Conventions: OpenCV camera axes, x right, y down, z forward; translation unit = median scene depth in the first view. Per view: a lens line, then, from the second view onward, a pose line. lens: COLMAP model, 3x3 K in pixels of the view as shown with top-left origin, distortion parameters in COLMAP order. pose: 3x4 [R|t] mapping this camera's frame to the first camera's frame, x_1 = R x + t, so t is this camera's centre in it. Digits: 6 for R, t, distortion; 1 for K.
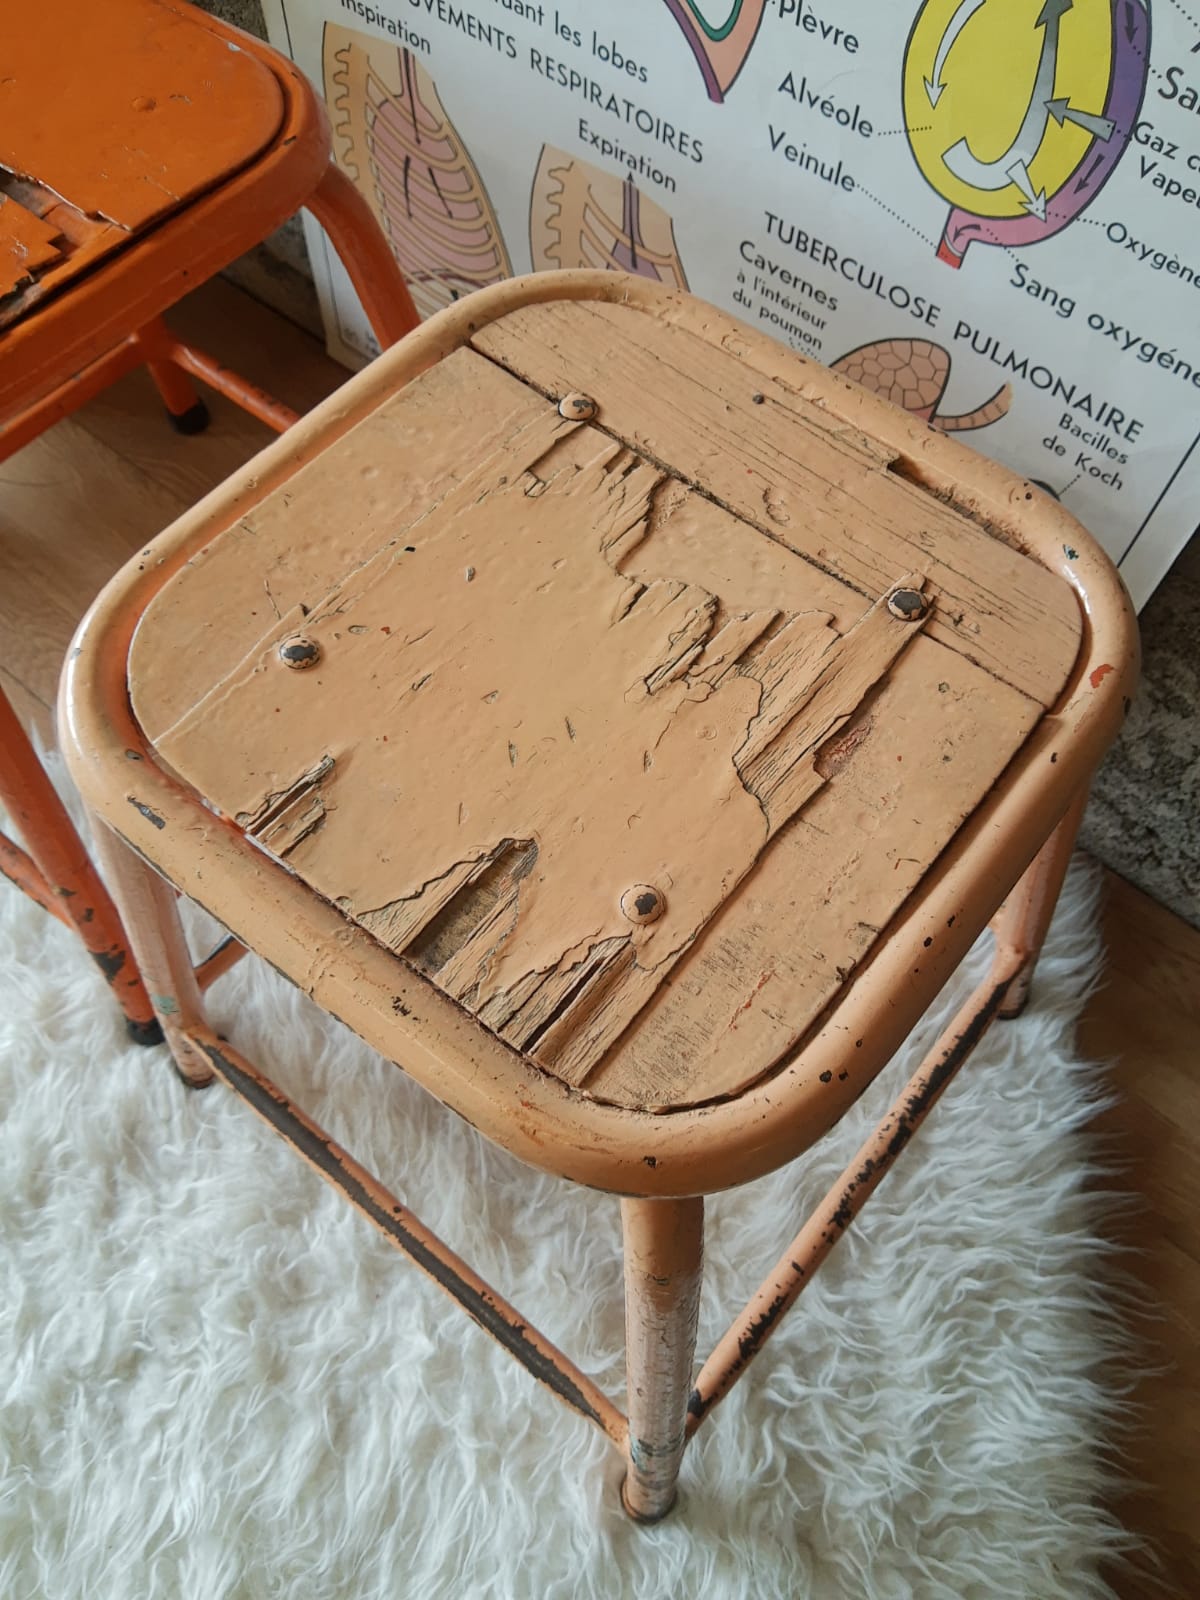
lens RADIAL K [[1296.5, 0, 608.2], [0, 1296.5, 807.4], [0, 0, 1]] dist [-0.018034, 0.015991]
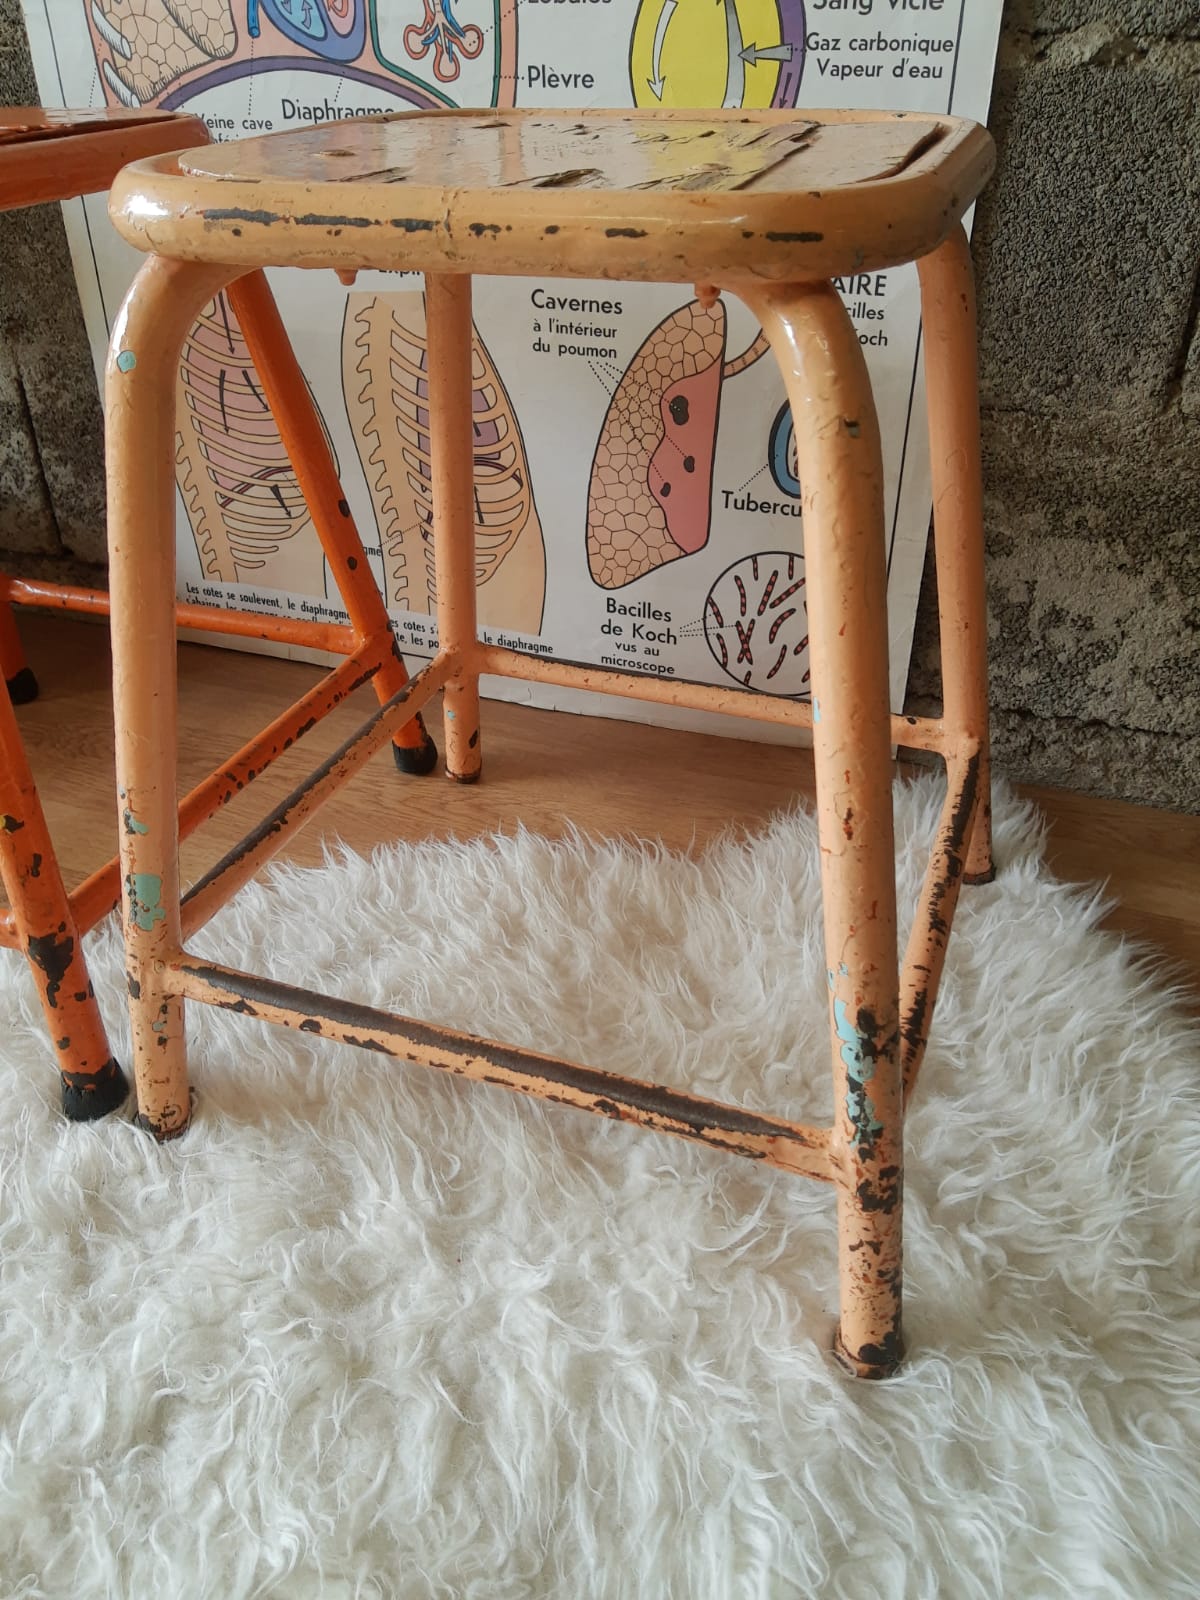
lens RADIAL K [[1296.5, 0, 610.1], [0, 1296.5, 801.4], [0, 0, 1]] dist [-0.018034, 0.015991]
pose [[0.942148, -0.205318, 0.264956, -0.262149], [0.310066, 0.834122, -0.456180, 0.575029], [-0.127343, 0.511942, 0.849528, 0.189603]]
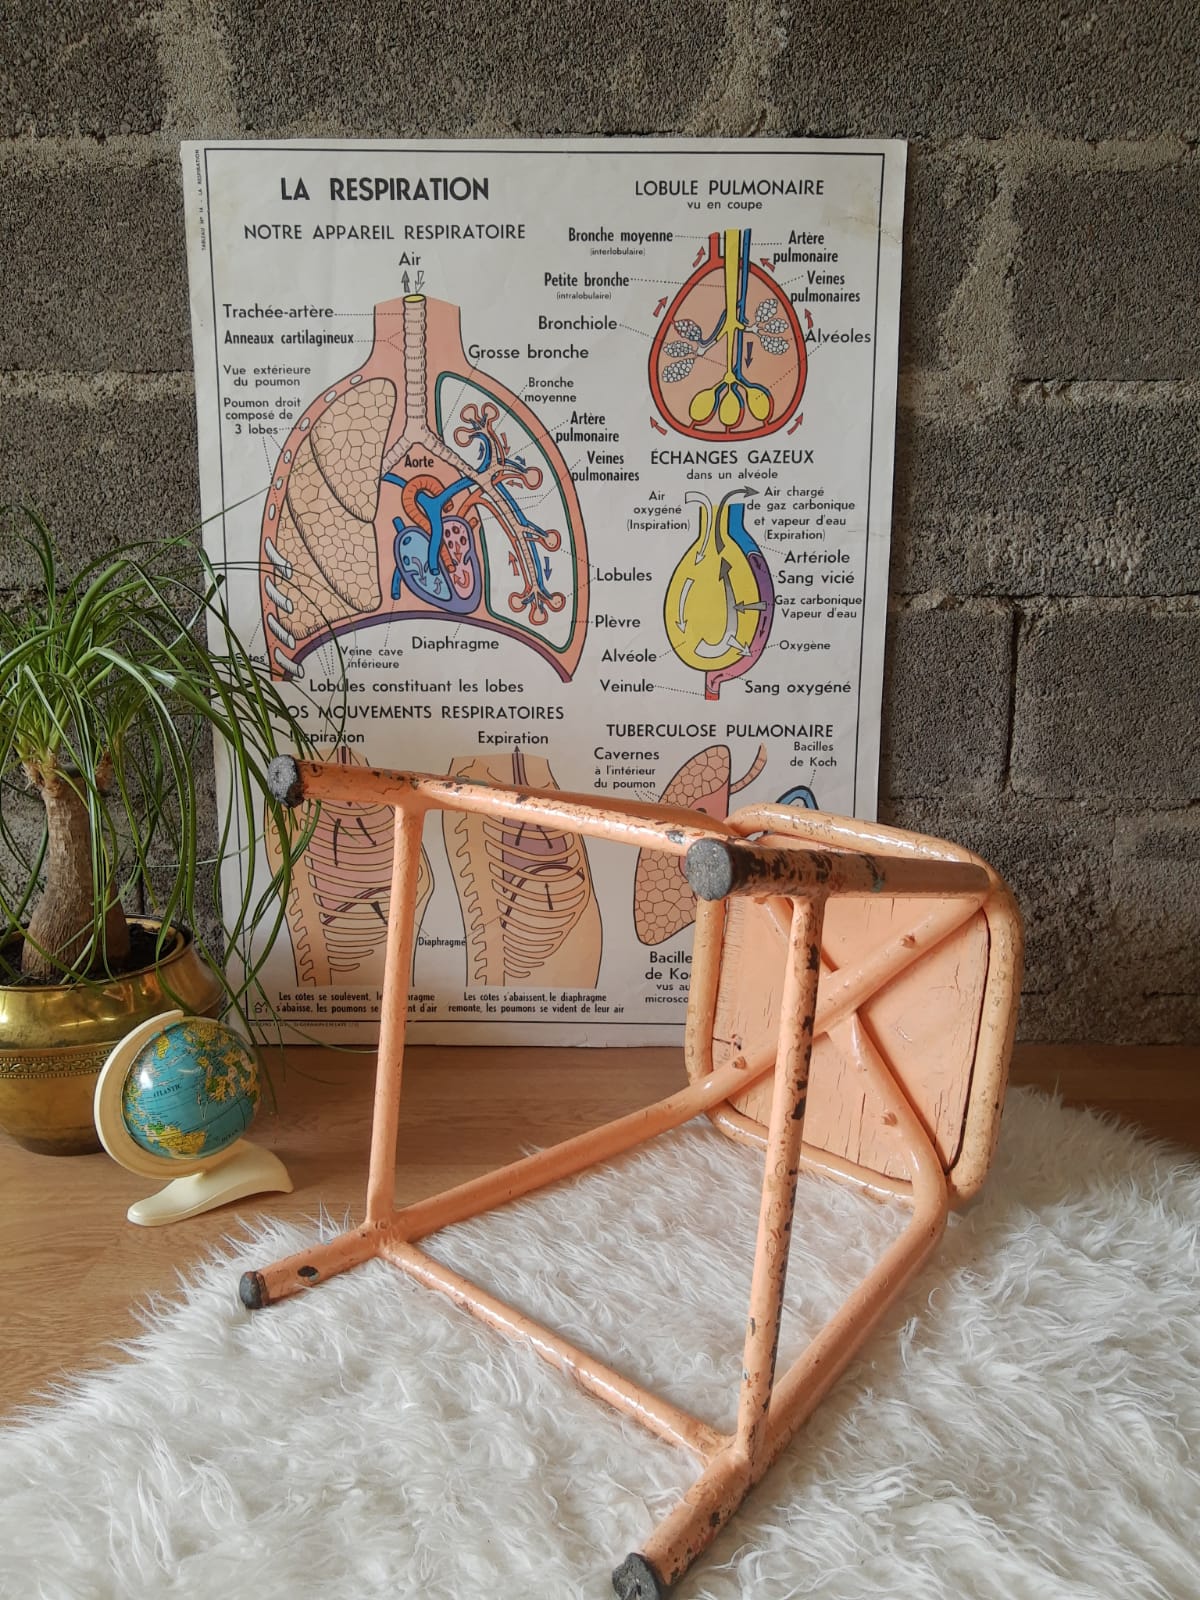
lens RADIAL K [[1295.9, 0, 613.2], [0, 1295.9, 778.7], [0, 0, 1]] dist [-0.021286, 0.018671]
pose [[0.771825, -0.153749, 0.616967, -1.045042], [0.573313, 0.587874, -0.570715, 0.669156], [-0.274952, 0.794207, 0.541882, 0.029468]]
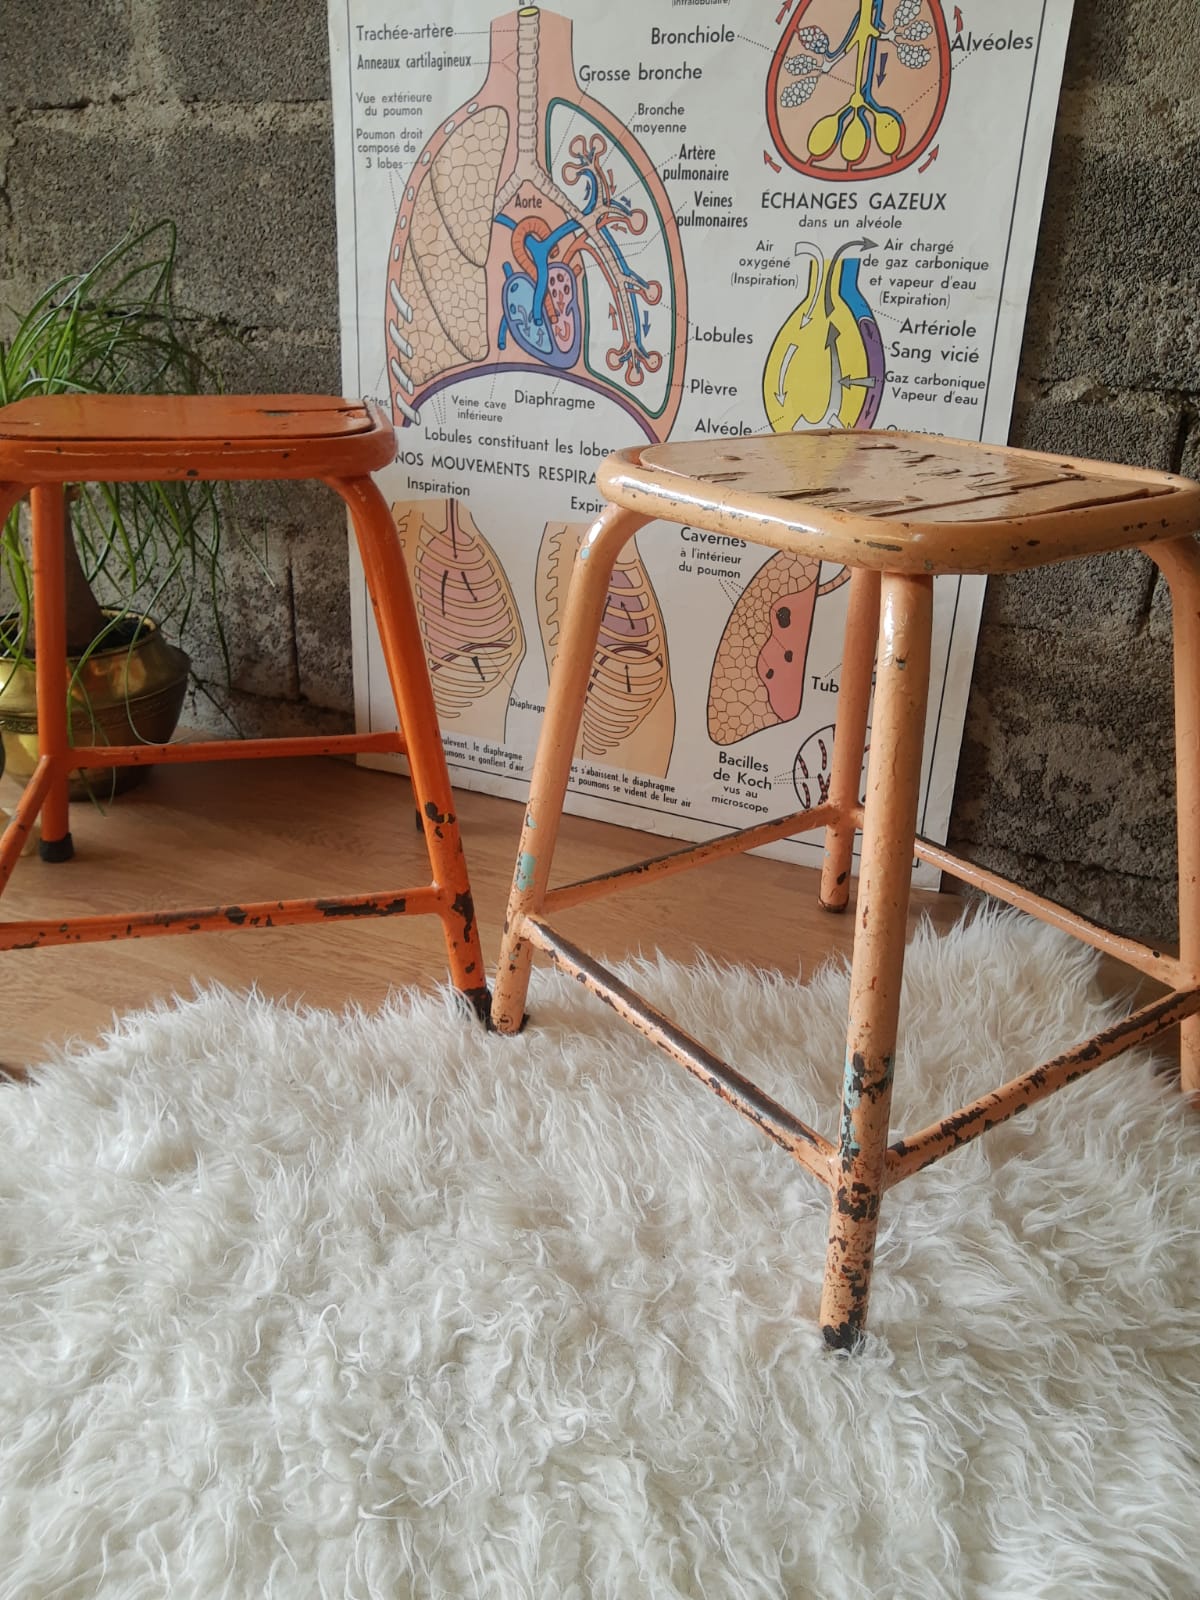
lens RADIAL K [[1296.5, 0, 609.0], [0, 1296.5, 783.5], [0, 0, 1]] dist [-0.018034, 0.015991]
pose [[0.968716, -0.093918, 0.229716, -0.429456], [0.218884, 0.759566, -0.612495, 0.878288], [-0.116960, 0.643615, 0.756360, -0.077463]]
